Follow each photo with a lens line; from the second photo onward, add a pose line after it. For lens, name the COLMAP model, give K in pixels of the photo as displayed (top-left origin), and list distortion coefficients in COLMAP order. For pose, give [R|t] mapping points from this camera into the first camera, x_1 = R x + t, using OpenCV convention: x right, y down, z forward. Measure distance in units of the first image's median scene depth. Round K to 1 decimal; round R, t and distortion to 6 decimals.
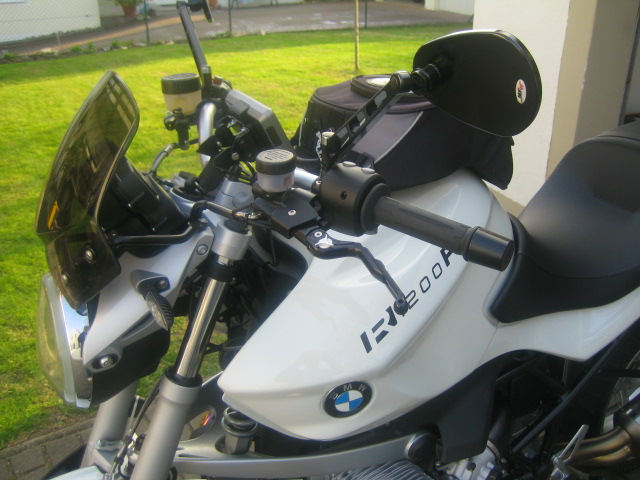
lens RADIAL K [[653.0, 0, 320.0], [0, 653.0, 240.0], [0, 0, 1]] dist [-0.007158, -0.009935]
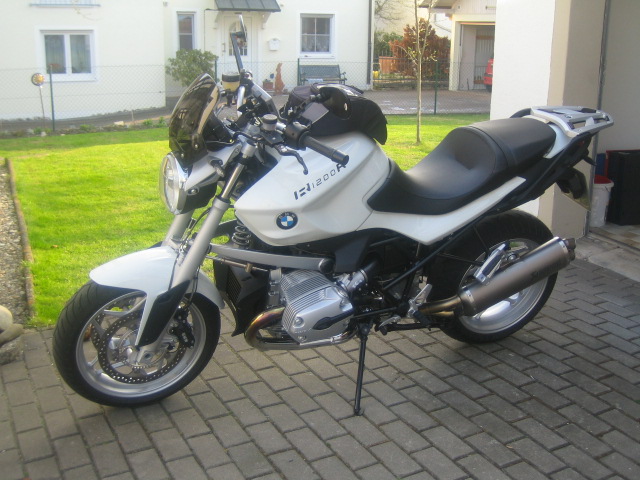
lens RADIAL K [[805.9, 0, 320.0], [0, 805.9, 240.0], [0, 0, 1]] dist [-0.007600, -0.002385]
pose [[0.993850, 0.110693, 0.002965, 0.159381], [-0.110728, 0.993204, 0.035845, 0.203657], [0.001023, -0.035953, 0.999353, -2.039981]]
